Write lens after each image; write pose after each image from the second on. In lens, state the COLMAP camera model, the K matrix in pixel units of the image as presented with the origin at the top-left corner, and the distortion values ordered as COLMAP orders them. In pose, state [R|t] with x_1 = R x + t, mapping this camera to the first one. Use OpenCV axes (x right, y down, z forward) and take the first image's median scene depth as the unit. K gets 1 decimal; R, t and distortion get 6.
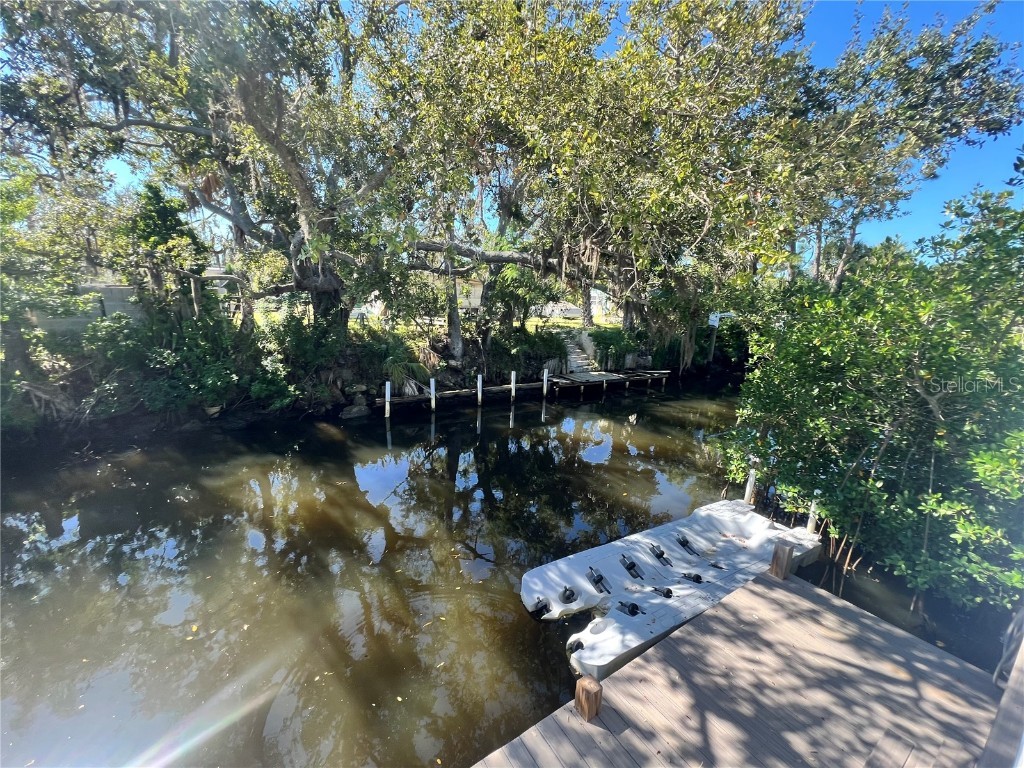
lens RADIAL K [[410.9, 0, 512.4], [0, 410.9, 388.3], [0, 0, 1]] dist [-0.004152, 0.001022]
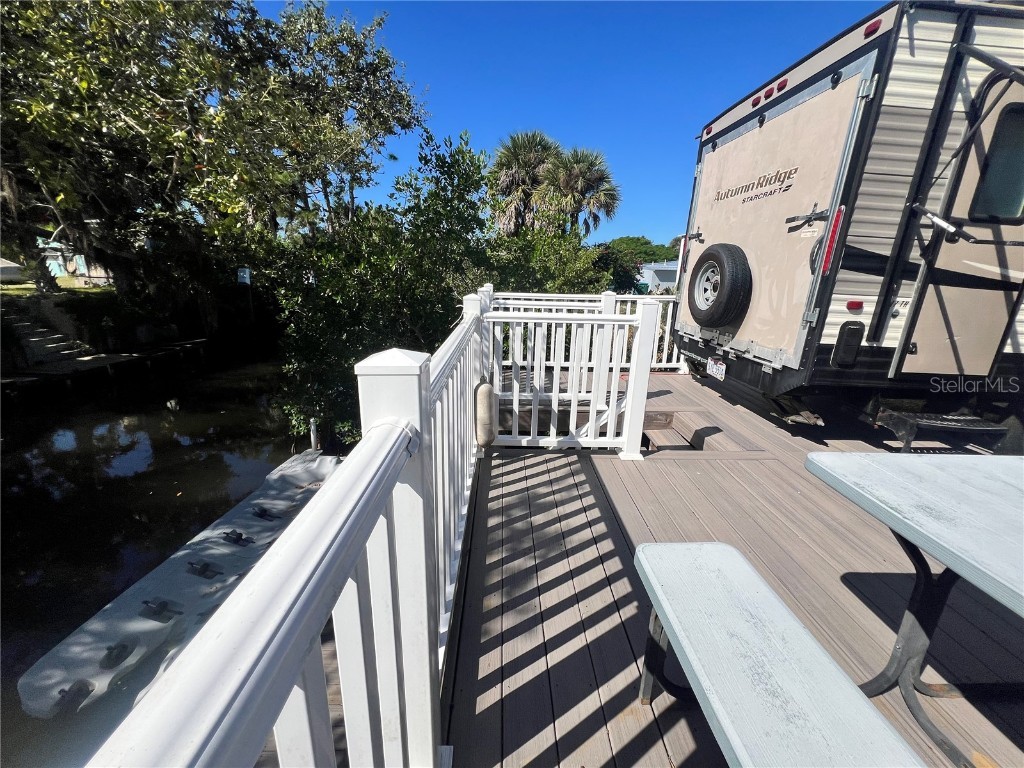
lens RADIAL K [[410.9, 0, 510.9], [0, 410.9, 387.8], [0, 0, 1]] dist [-0.004152, 0.001022]
pose [[0.539484, -0.250107, 0.803992, 0.019788], [0.168695, 0.967610, 0.187810, 0.006258], [-0.824924, 0.034309, 0.564202, -0.015726]]
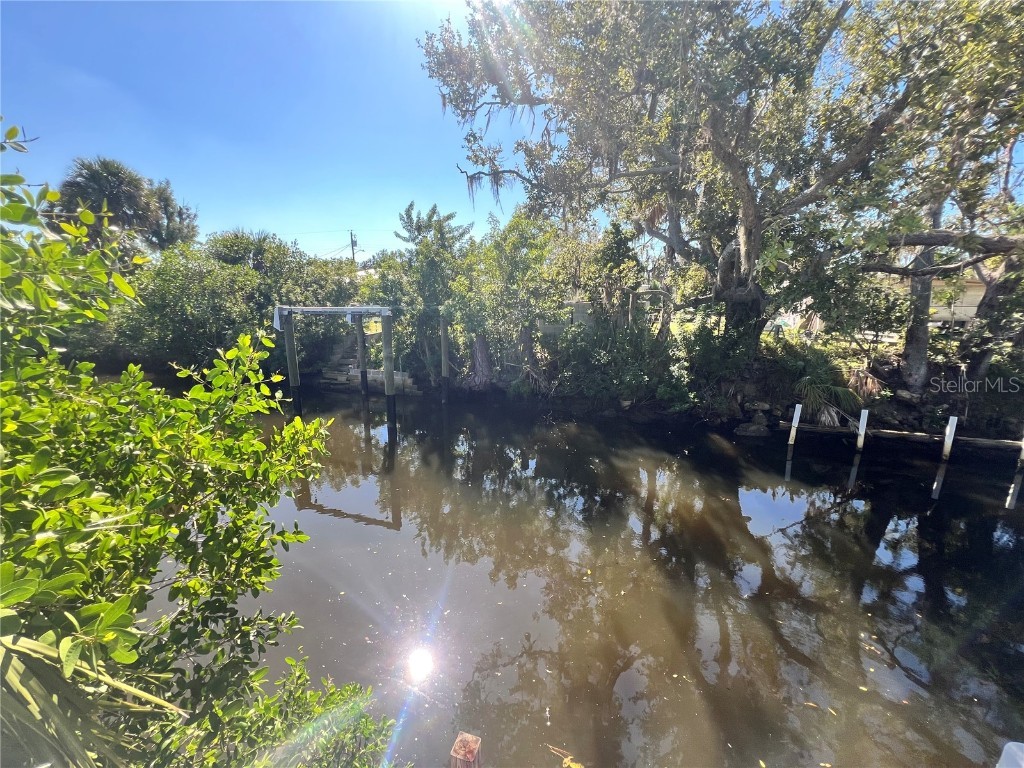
lens RADIAL K [[410.9, 0, 511.7], [0, 410.9, 388.2], [0, 0, 1]] dist [-0.004152, 0.001022]
pose [[0.616699, 0.135422, -0.775463, -0.013166], [-0.156686, 0.986497, 0.047669, 0.004737], [0.771447, 0.092107, 0.629591, -0.014184]]
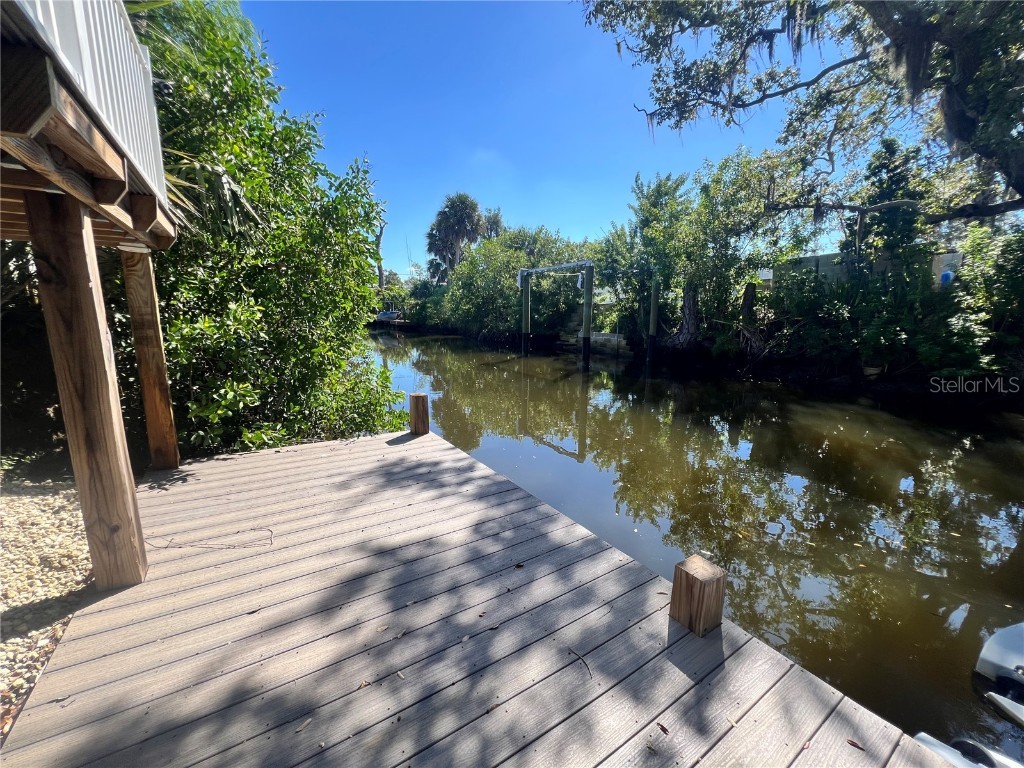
lens RADIAL K [[410.9, 0, 514.3], [0, 410.9, 389.3], [0, 0, 1]] dist [-0.004152, 0.001022]
pose [[0.005720, 0.157875, -0.987443, 0.187859], [-0.216089, 0.964323, 0.152927, 0.128191], [0.976357, 0.212501, 0.039631, 0.190857]]
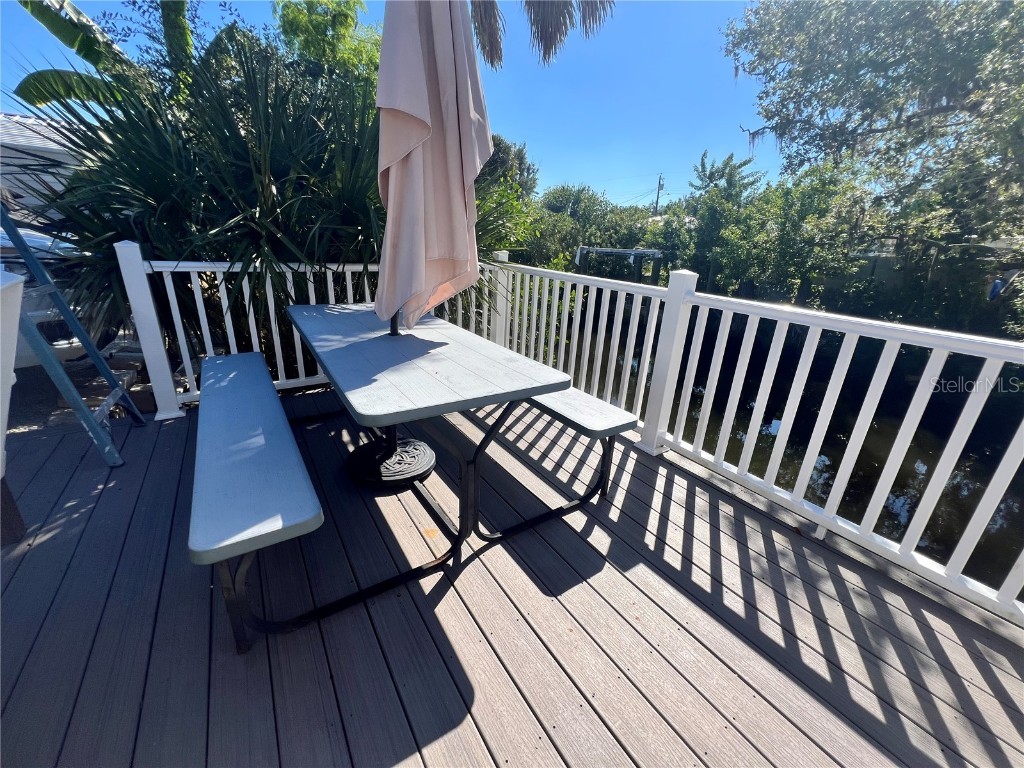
lens RADIAL K [[410.9, 0, 513.8], [0, 410.9, 385.0], [0, 0, 1]] dist [-0.004152, 0.001022]
pose [[-0.002570, 0.304666, -0.952456, 0.267622], [-0.256655, 0.920353, 0.295090, 0.022933], [0.966500, 0.245211, 0.075828, -0.045984]]
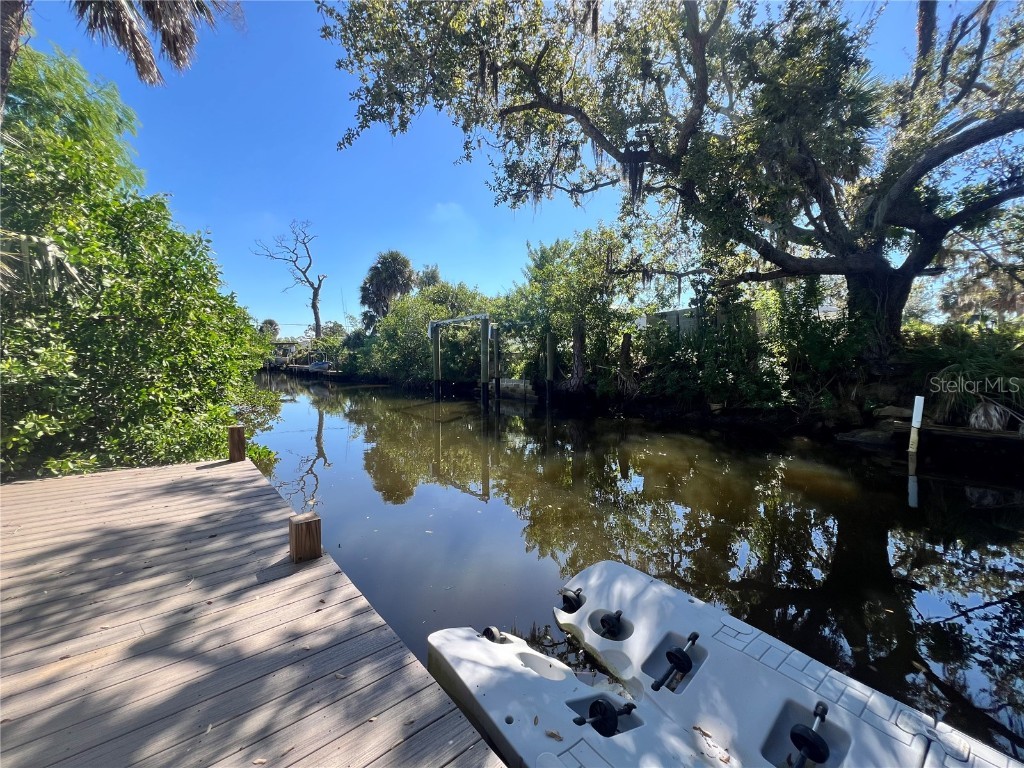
lens RADIAL K [[410.9, 0, 514.2], [0, 410.9, 389.6], [0, 0, 1]] dist [-0.004152, 0.001022]
pose [[0.121521, 0.038030, -0.991860, 0.283411], [-0.203215, 0.979052, 0.012642, 0.105599], [0.971564, 0.200025, 0.126703, 0.345689]]
